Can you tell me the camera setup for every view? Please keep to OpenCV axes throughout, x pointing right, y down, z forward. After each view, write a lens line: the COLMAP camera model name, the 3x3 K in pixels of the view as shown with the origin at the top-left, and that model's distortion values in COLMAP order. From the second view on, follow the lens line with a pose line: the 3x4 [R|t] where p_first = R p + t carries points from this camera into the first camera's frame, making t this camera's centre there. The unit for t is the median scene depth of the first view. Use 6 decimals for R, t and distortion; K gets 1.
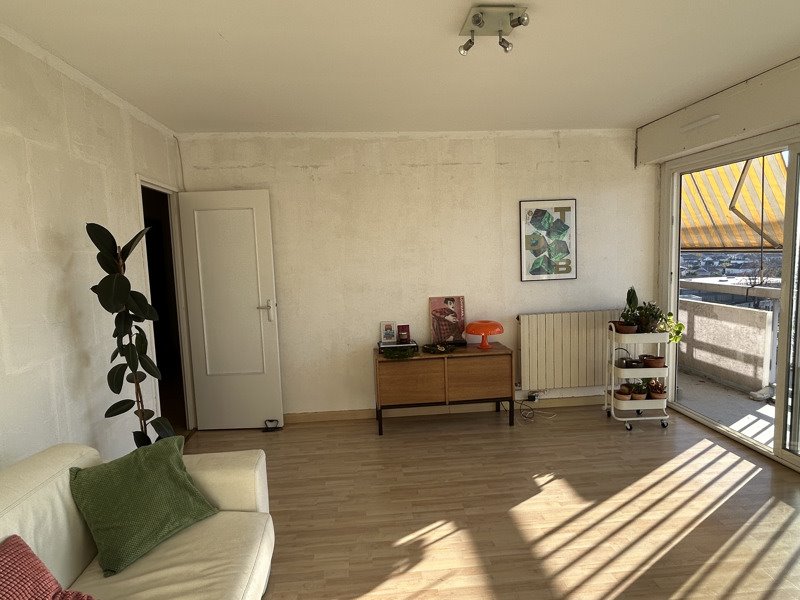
lens RADIAL K [[490.8, 0, 400.0], [0, 490.8, 300.0], [0, 0, 1]] dist [-0.002315, -0.000274]
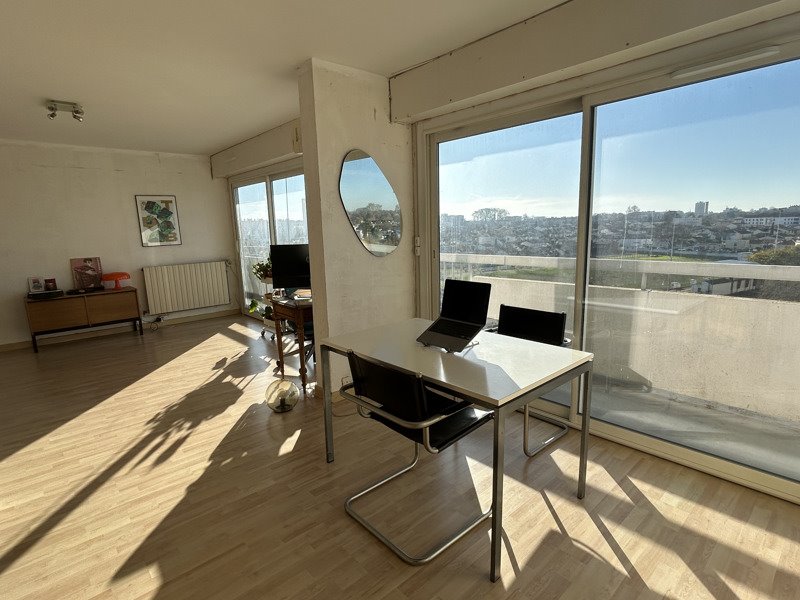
lens RADIAL K [[418.2, 0, 400.0], [0, 418.2, 300.0], [0, 0, 1]] dist [-0.000956, 0.001278]
pose [[0.800816, -0.094418, 0.591422, 0.098621], [0.061871, 0.995254, 0.075112, 0.085013], [-0.595707, -0.023559, 0.802856, -0.593889]]
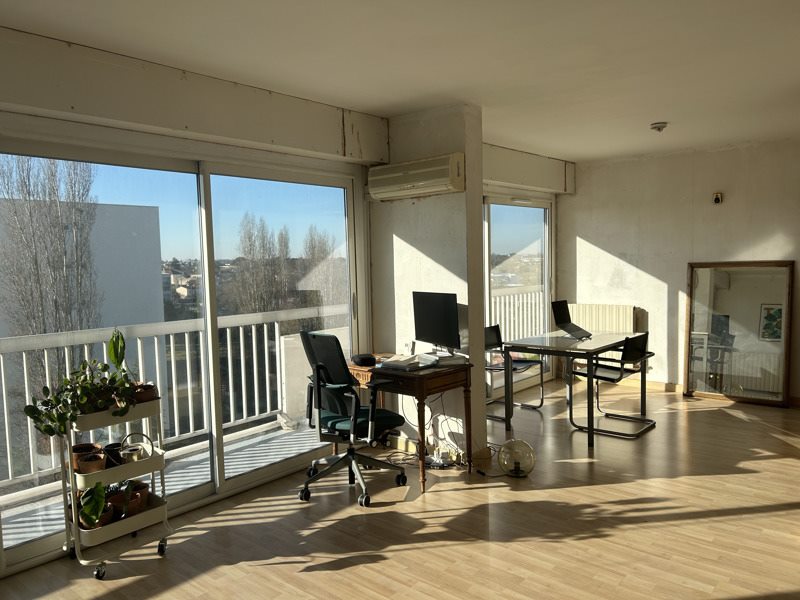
lens RADIAL K [[609.3, 0, 400.0], [0, 609.3, 300.0], [0, 0, 1]] dist [-0.000141, -0.002302]
pose [[-0.694587, -0.006307, 0.719381, -0.447751], [0.119759, 0.984995, 0.124267, -0.219594], [-0.709371, 0.172466, -0.683409, 2.103918]]
